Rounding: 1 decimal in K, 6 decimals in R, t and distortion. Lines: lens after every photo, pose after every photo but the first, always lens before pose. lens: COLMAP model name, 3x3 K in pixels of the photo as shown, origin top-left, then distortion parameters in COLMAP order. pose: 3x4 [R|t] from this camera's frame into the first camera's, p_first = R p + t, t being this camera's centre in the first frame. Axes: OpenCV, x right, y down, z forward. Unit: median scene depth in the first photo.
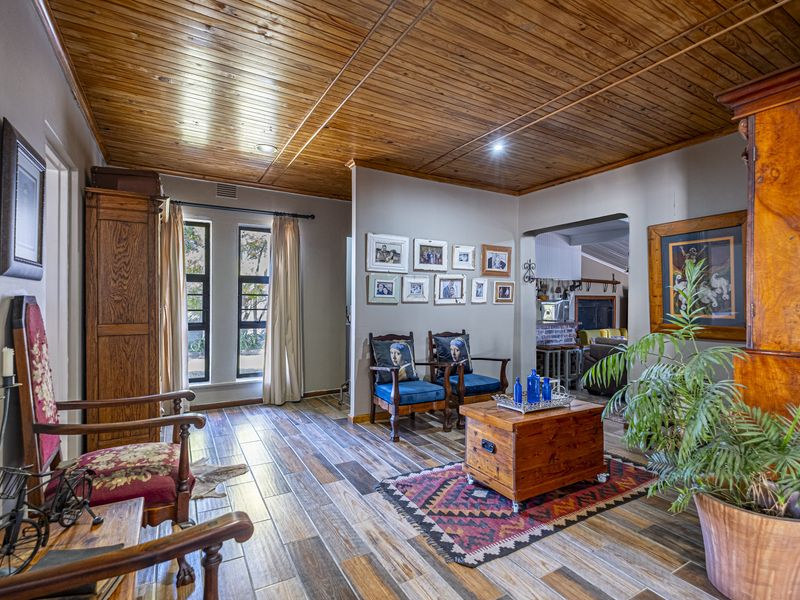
lens RADIAL K [[402.1, 0, 406.8], [0, 402.1, 301.8], [0, 0, 1]] dist [0.006325, -0.006906]
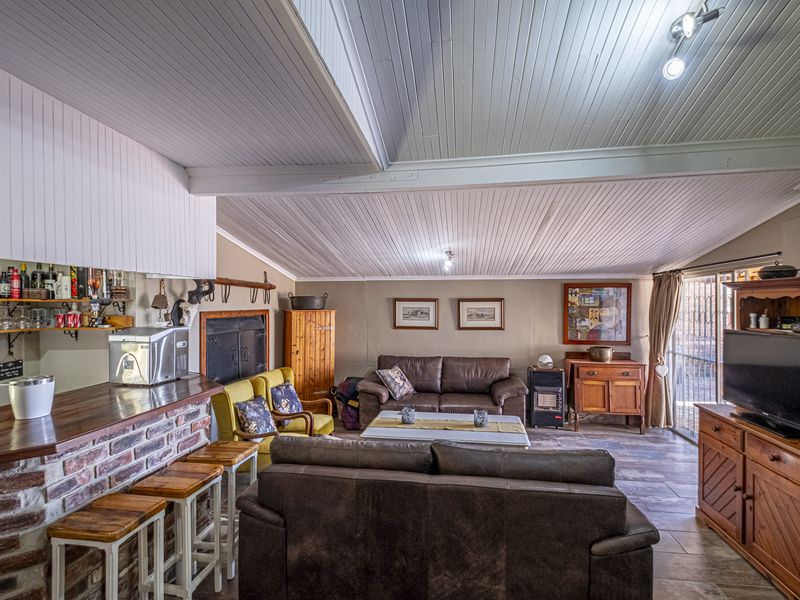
lens RADIAL K [[402.1, 0, 406.8], [0, 402.1, 301.8], [0, 0, 1]] dist [0.006325, -0.006906]
pose [[0.623276, -0.004203, 0.781991, 0.436399], [0.008104, 0.999967, -0.001084, -0.055384], [-0.781960, 0.007013, 0.623289, 1.123774]]
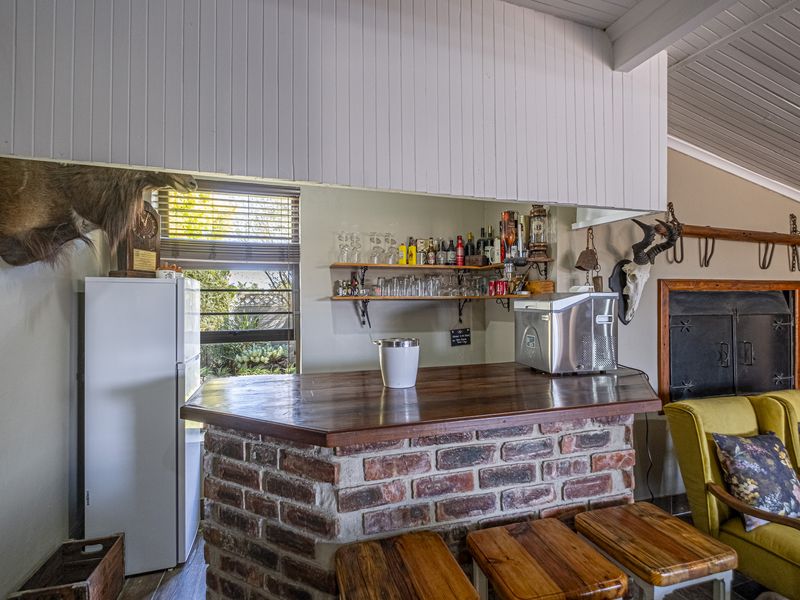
lens RADIAL K [[402.1, 0, 406.8], [0, 402.1, 301.8], [0, 0, 1]] dist [0.006325, -0.006906]
pose [[0.973184, -0.005844, -0.229956, 0.657425], [0.006115, 0.999981, 0.000467, 0.001106], [0.229948, -0.001861, 0.973201, 1.422842]]
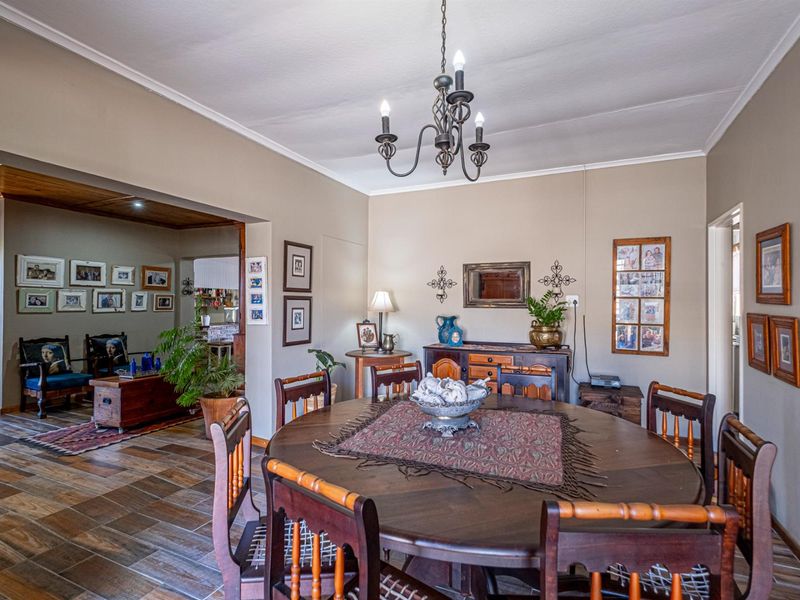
lens RADIAL K [[402.1, 0, 406.8], [0, 402.1, 301.8], [0, 0, 1]] dist [0.006325, -0.006906]
pose [[0.813684, 0.000824, 0.581307, 0.149034], [0.001705, 0.999991, -0.003805, -0.023046], [-0.581305, 0.004087, 0.813675, -0.645657]]
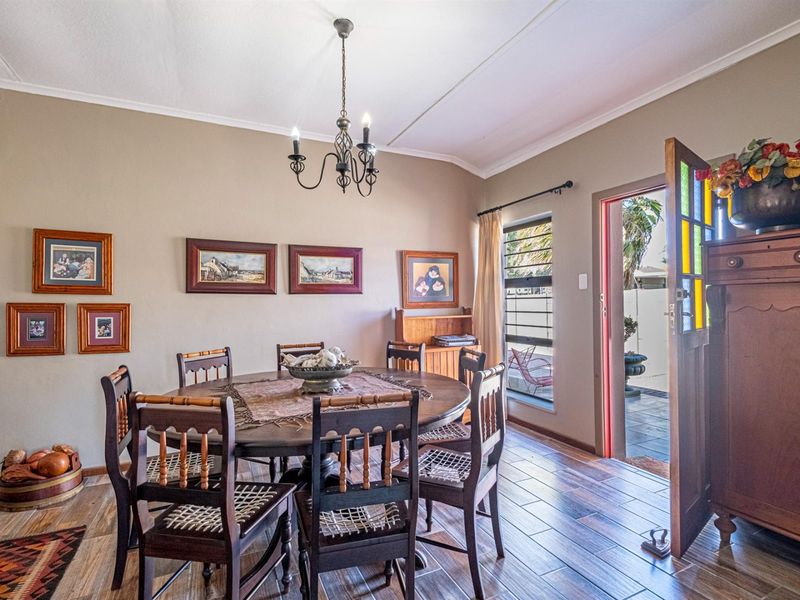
lens RADIAL K [[402.1, 0, 406.8], [0, 402.1, 301.8], [0, 0, 1]] dist [0.006325, -0.006906]
pose [[-0.997631, 0.008821, 0.068228, 0.297900], [0.008849, 0.999961, 0.000101, -0.001689], [-0.068224, 0.000704, -0.997670, 0.197575]]
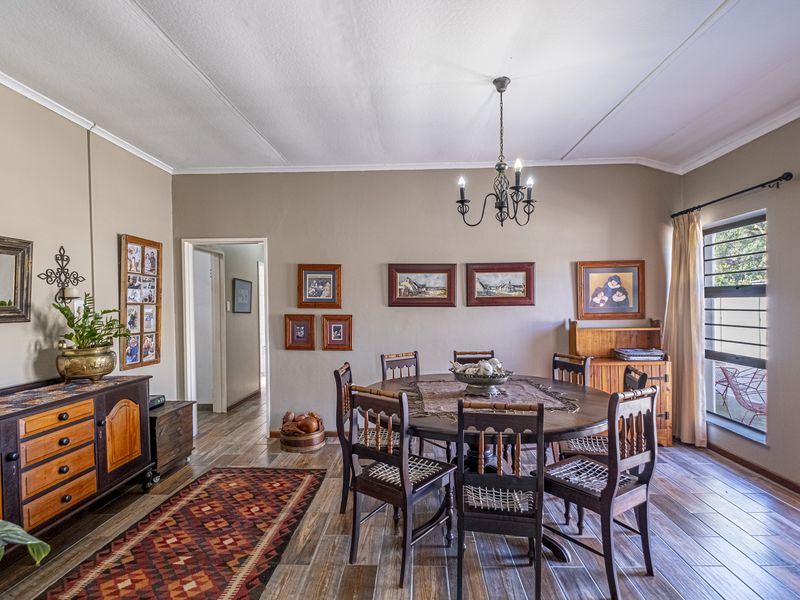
lens RADIAL K [[403.0, 0, 405.2], [0, 403.0, 306.6], [0, 0, 1]] dist [0.000756, -0.001218]
pose [[-0.851710, 0.004442, 0.523995, 0.214810], [0.010691, 0.999903, 0.008900, -0.031454], [-0.523904, 0.013183, -0.851675, 0.282739]]
